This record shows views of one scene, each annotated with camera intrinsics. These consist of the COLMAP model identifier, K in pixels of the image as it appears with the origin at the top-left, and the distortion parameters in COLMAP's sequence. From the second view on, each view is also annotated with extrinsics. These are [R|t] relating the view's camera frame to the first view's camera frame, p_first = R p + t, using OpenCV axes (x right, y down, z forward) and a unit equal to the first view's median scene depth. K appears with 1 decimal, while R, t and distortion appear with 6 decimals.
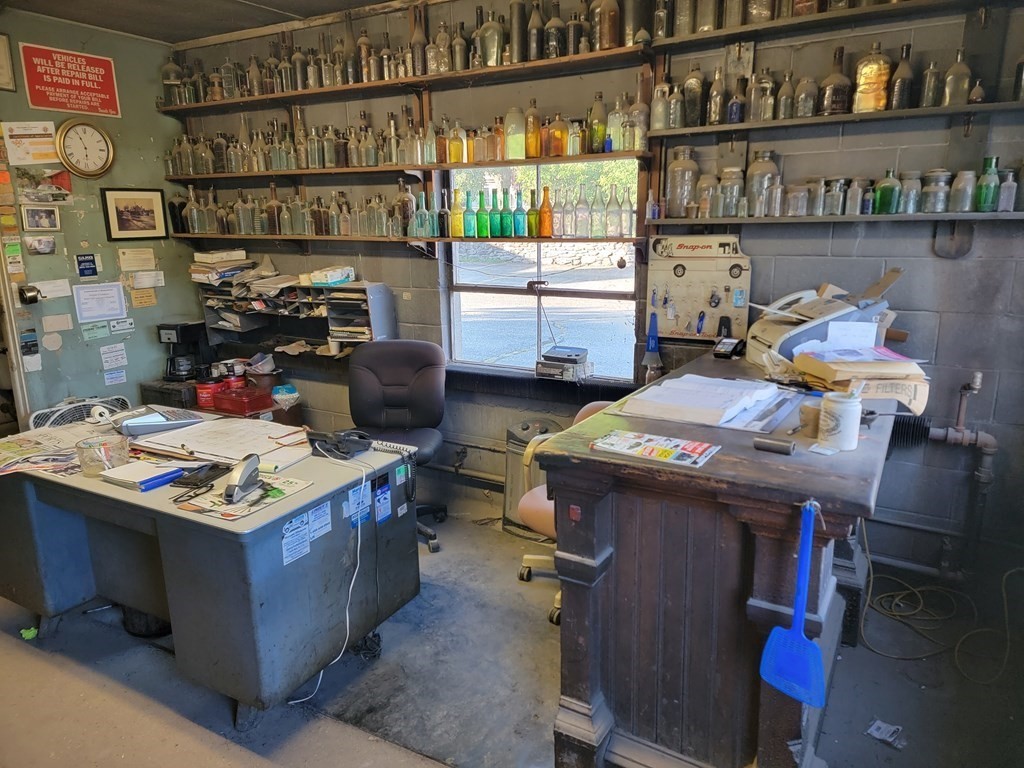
lens RADIAL K [[712.6, 0, 518.5], [0, 712.6, 380.7], [0, 0, 1]] dist [0.044271, -0.019481]
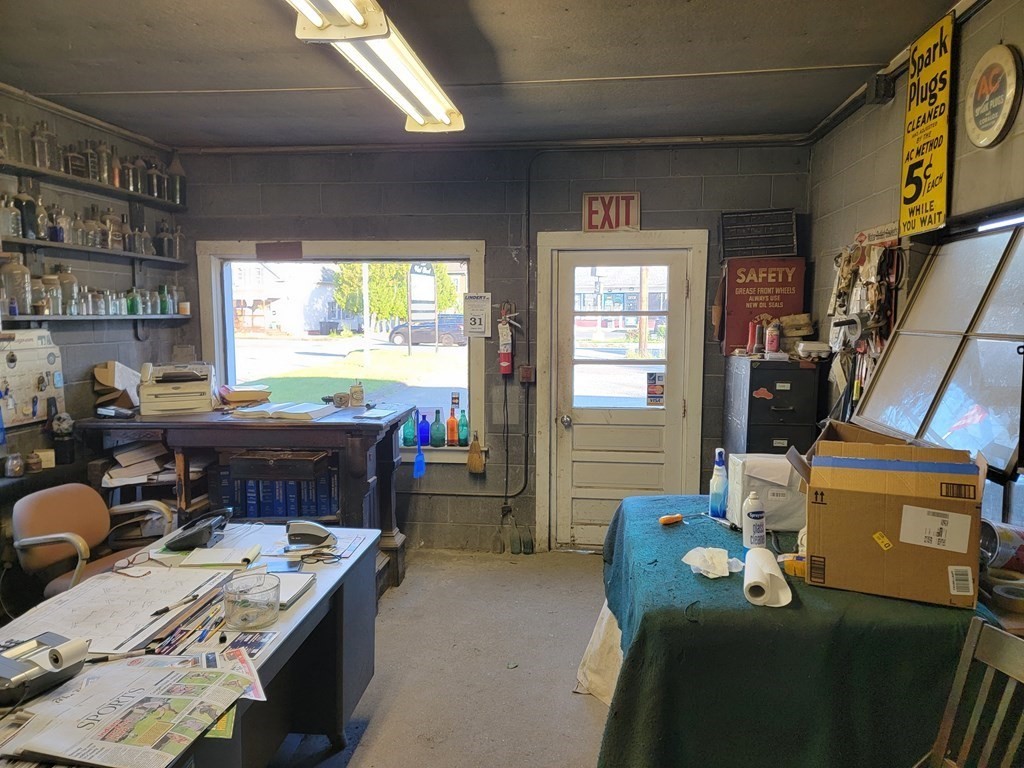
lens RADIAL K [[712.6, 0, 514.4], [0, 712.6, 383.1], [0, 0, 1]] dist [0.044271, -0.019481]
pose [[-0.398705, -0.089648, 0.912687, -1.124768], [0.198129, 0.963287, 0.181171, -0.180576], [-0.895421, 0.253064, -0.366306, 0.764784]]
